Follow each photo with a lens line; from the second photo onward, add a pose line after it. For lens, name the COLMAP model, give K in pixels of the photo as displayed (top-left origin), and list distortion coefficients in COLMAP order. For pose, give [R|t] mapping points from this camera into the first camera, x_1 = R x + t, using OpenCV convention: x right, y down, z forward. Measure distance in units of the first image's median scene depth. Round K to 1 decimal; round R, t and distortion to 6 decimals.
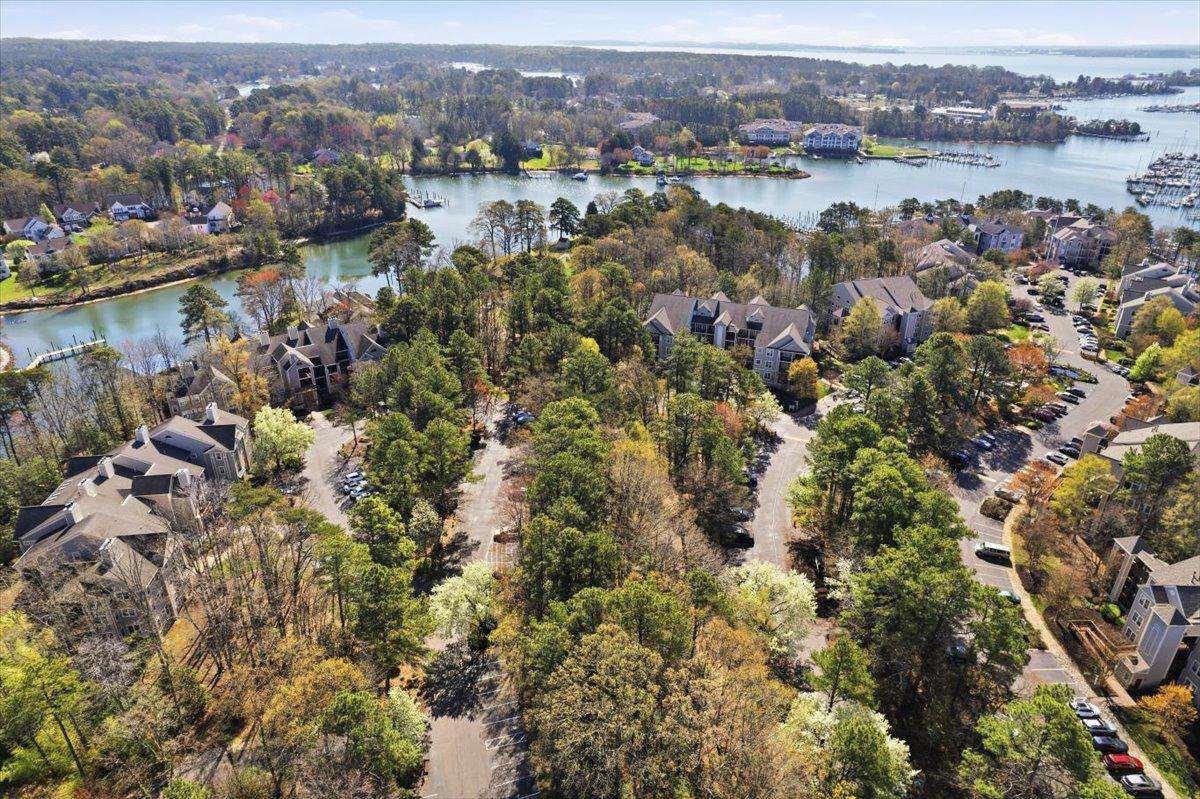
lens RADIAL K [[573.9, 0, 596.3], [0, 573.9, 402.8], [0, 0, 1]] dist [-0.048288, 0.025187]
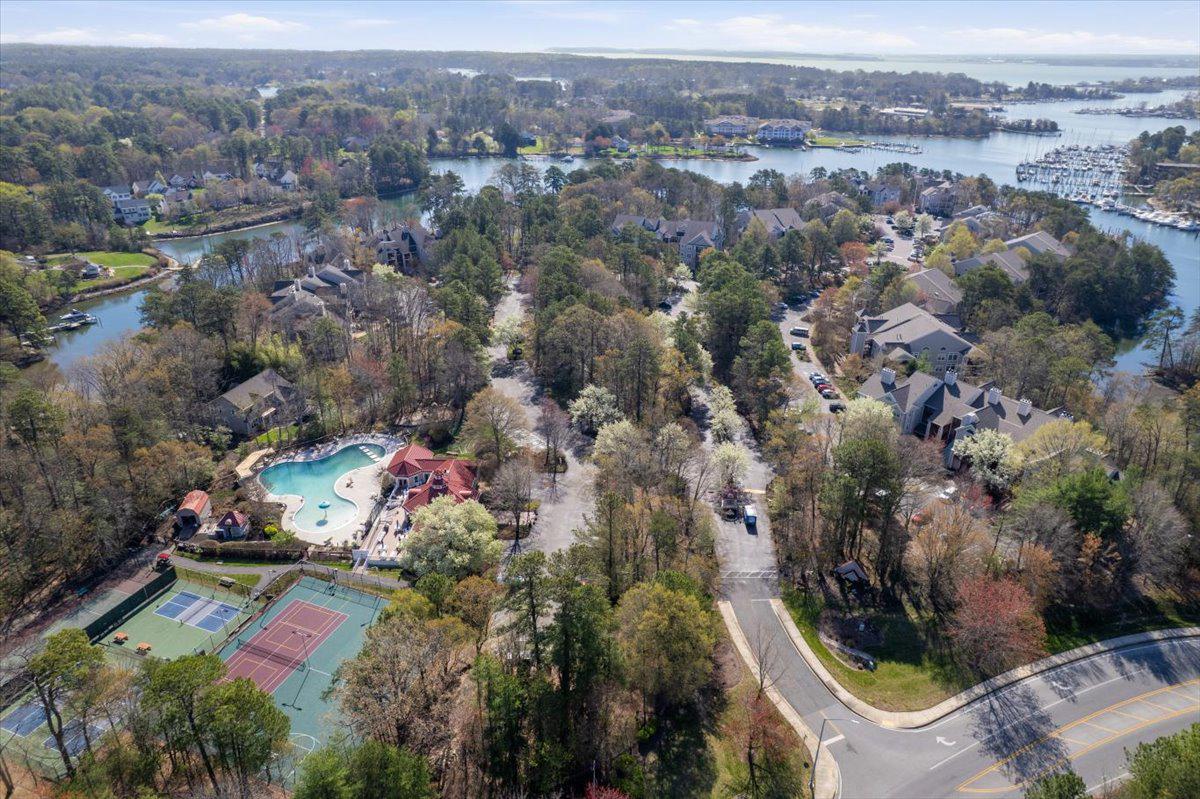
lens RADIAL K [[573.9, 0, 596.3], [0, 573.9, 402.8], [0, 0, 1]] dist [-0.048288, 0.025187]
pose [[0.999848, -0.006942, 0.016012, 0.008034], [0.007094, 0.999930, -0.009496, 0.114824], [-0.015945, 0.009608, 0.999827, -0.178870]]
